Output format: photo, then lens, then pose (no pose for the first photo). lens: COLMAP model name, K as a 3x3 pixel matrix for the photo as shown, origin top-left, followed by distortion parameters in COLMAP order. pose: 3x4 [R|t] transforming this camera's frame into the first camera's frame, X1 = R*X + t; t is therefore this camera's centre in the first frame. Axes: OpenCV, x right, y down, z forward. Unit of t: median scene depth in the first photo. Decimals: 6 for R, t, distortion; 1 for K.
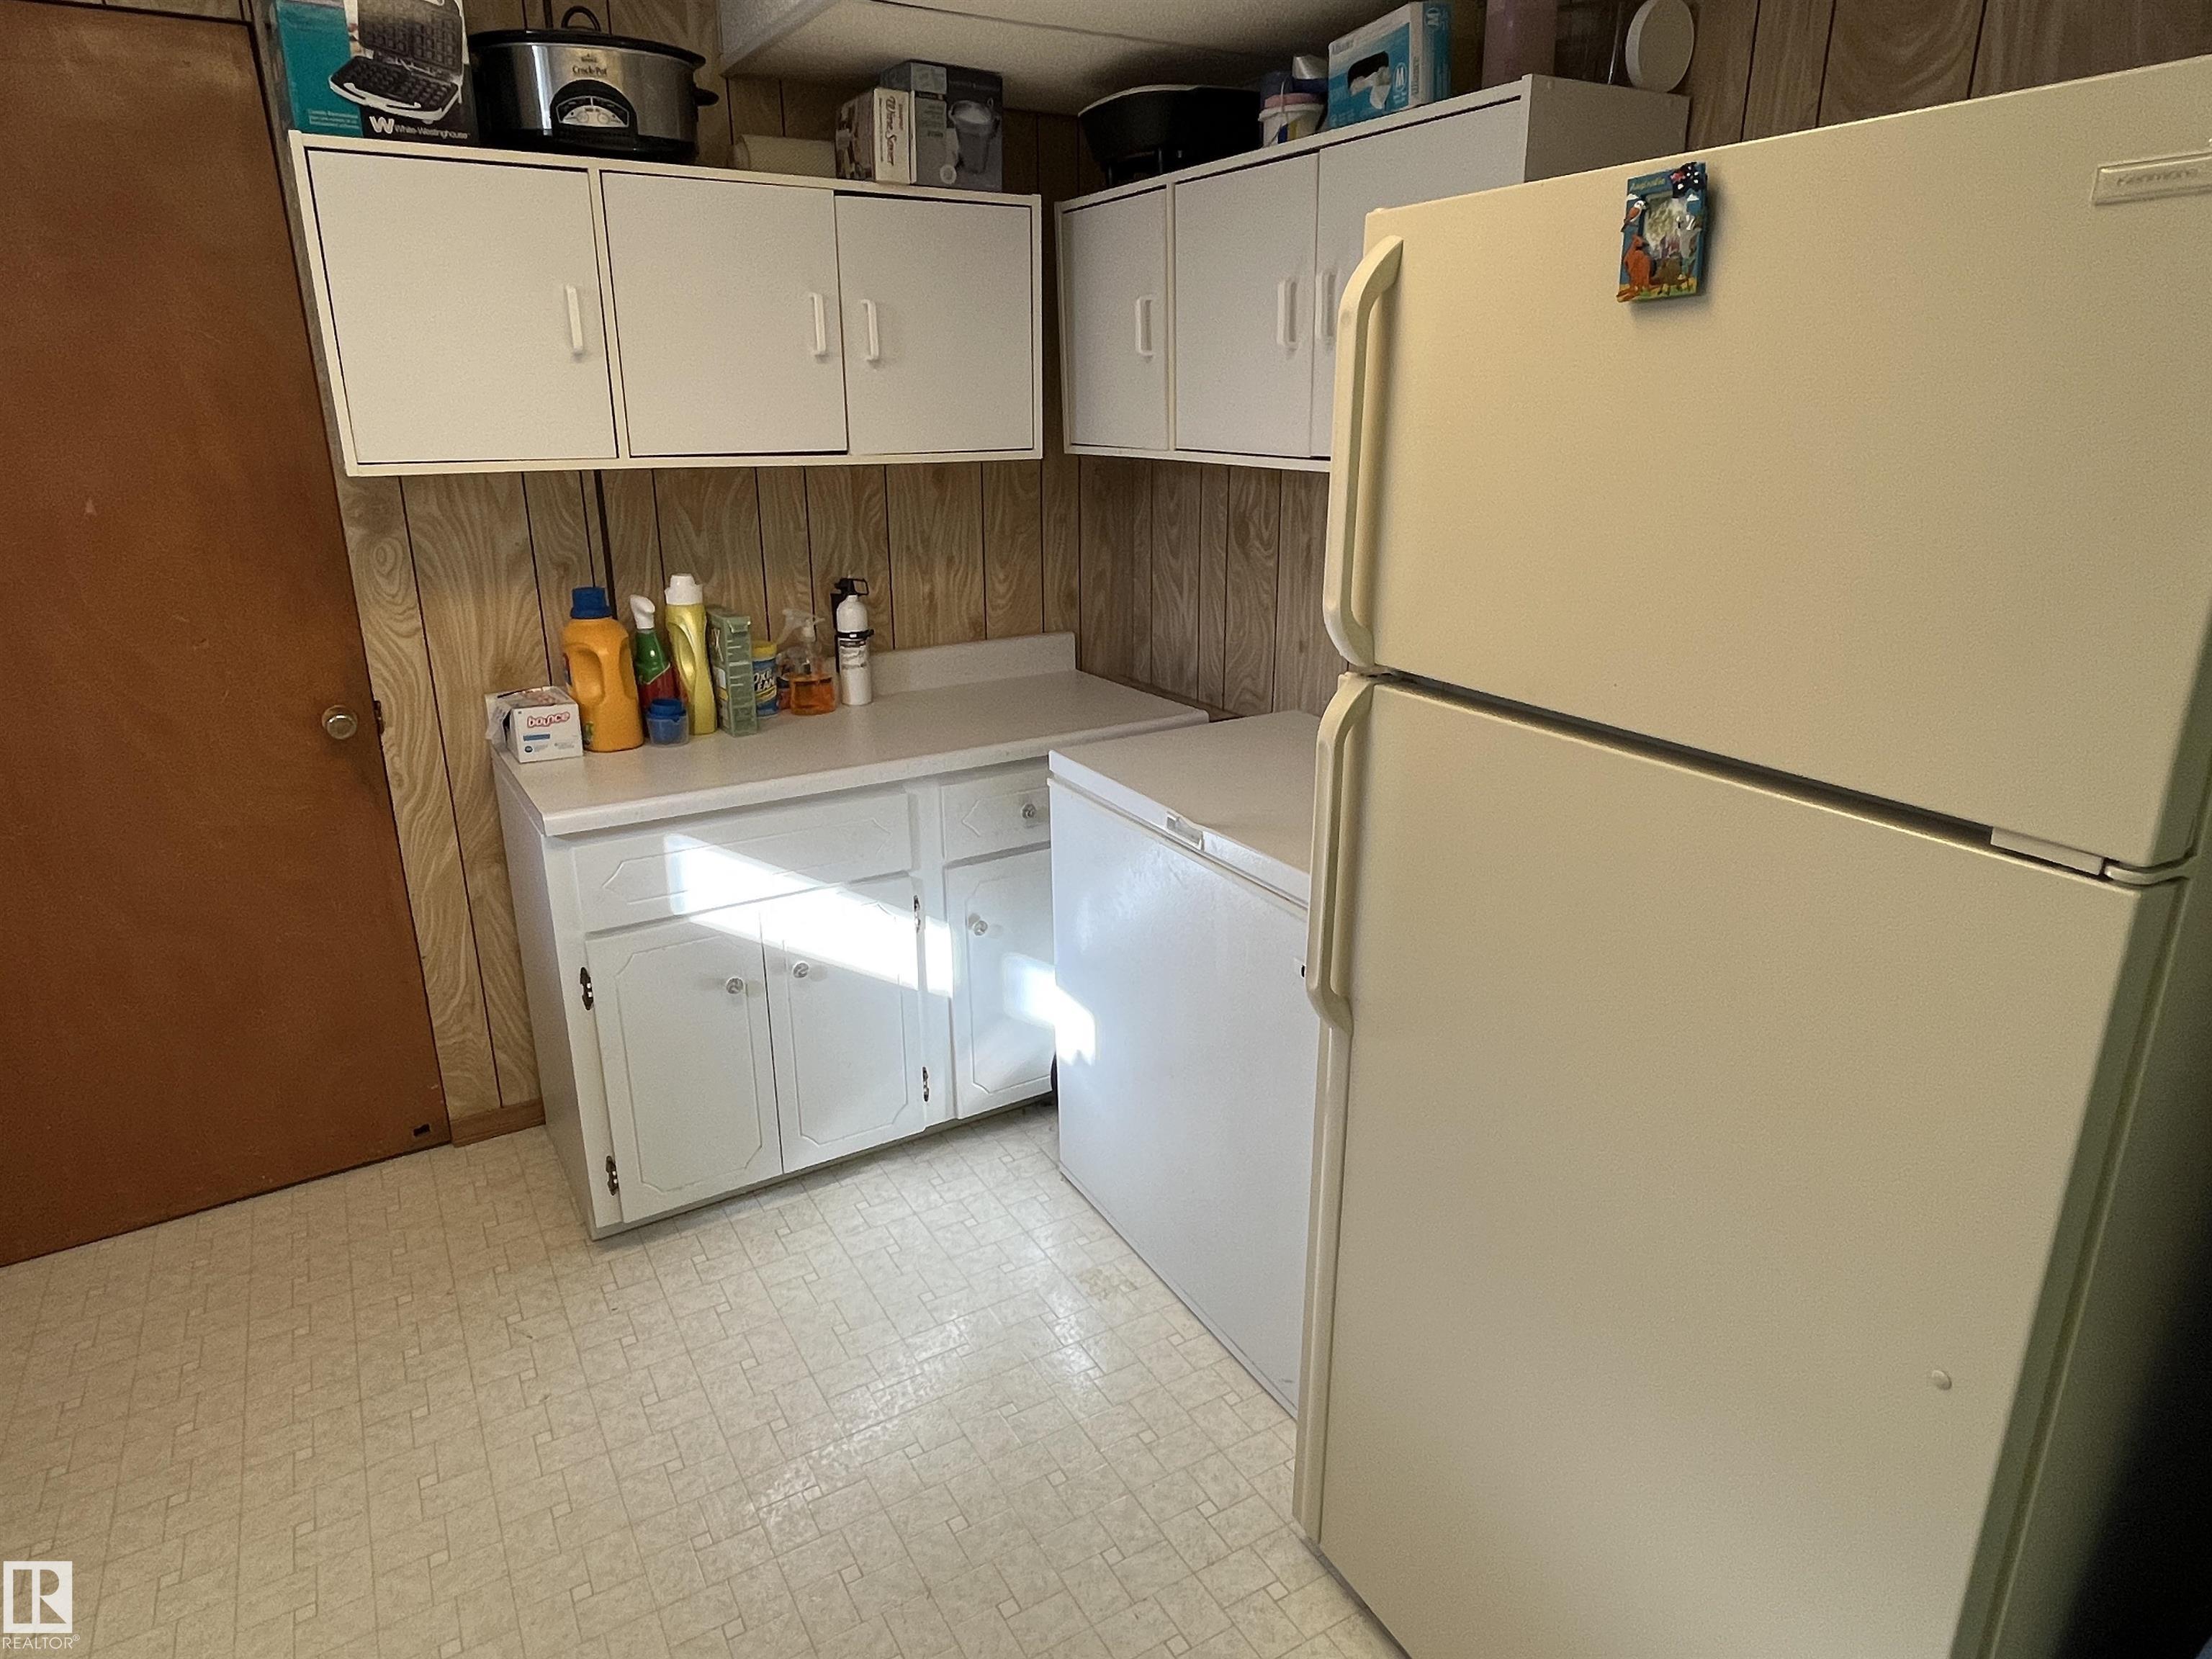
lens RADIAL K [[1310.7, 0, 1106.0], [0, 1310.7, 829.5], [0, 0, 1]] dist [-0.002284, -0.001620]
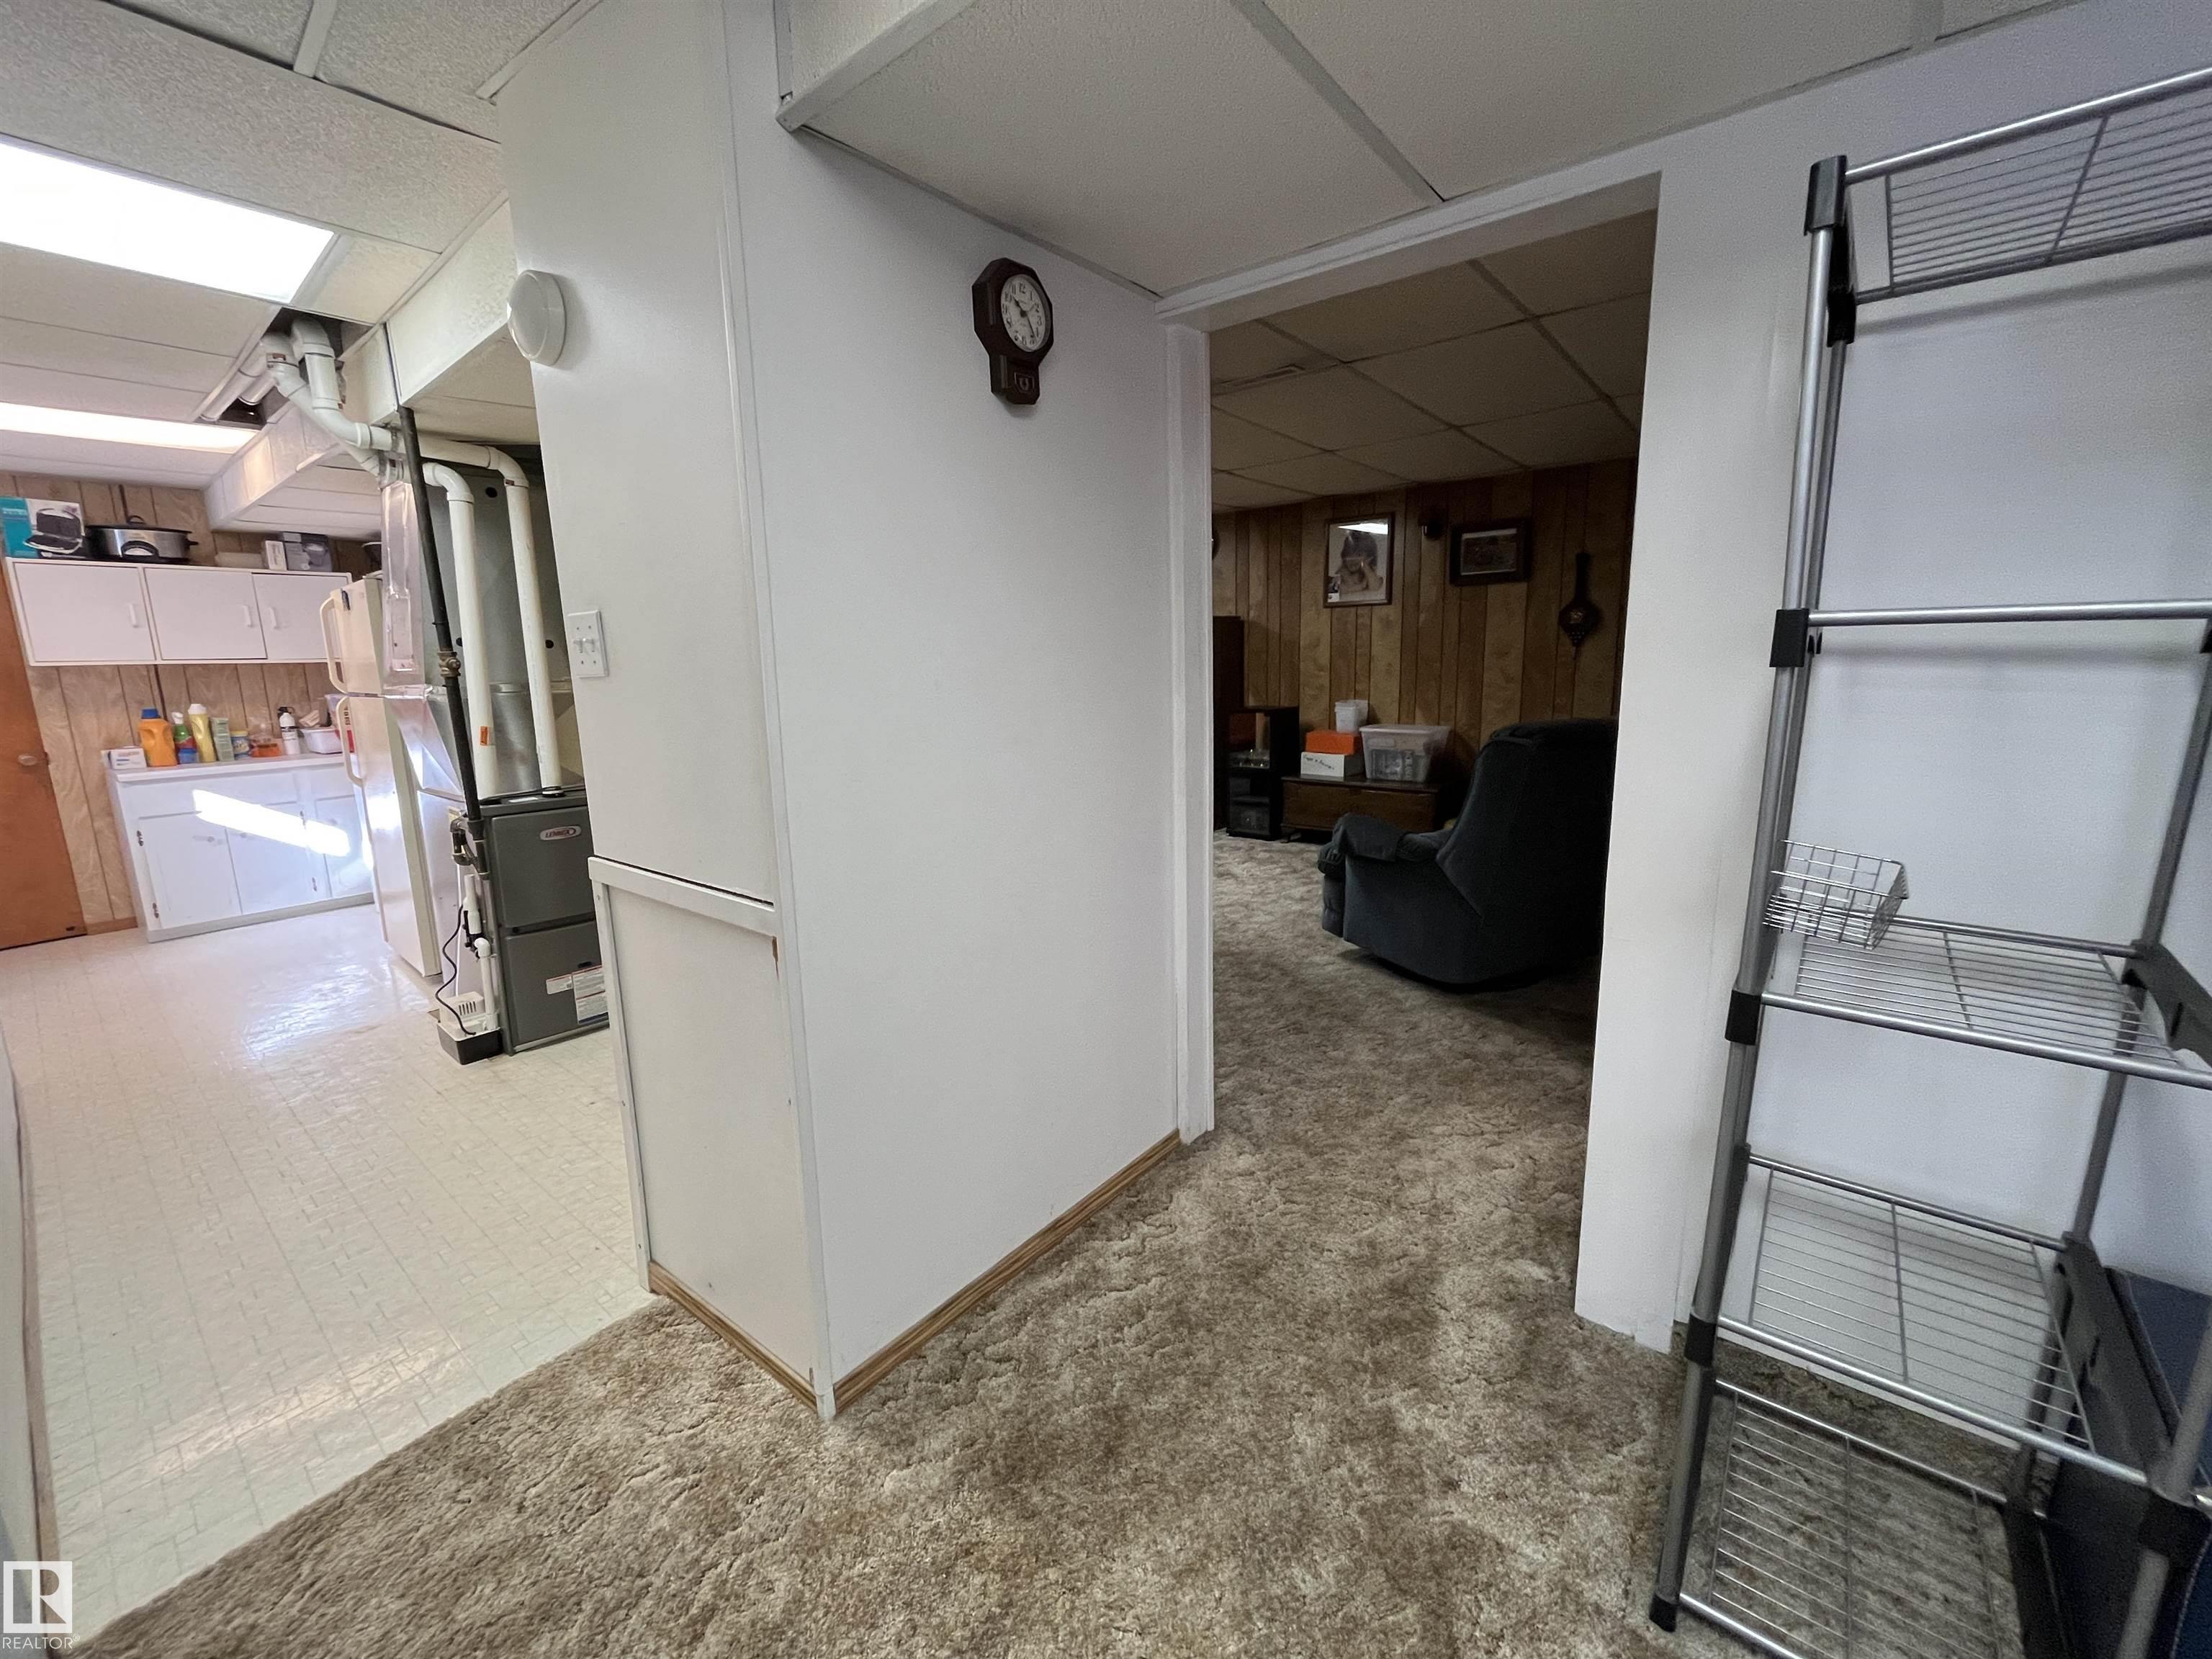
lens RADIAL K [[887.1, 0, 1107.9], [0, 887.1, 816.7], [0, 0, 1]] dist [-0.008372, 0.000449]
pose [[0.936587, -0.082147, 0.340671, 0.835846], [0.129998, 0.984218, -0.120069, 0.518704], [-0.325431, 0.156741, 0.932484, -1.327494]]
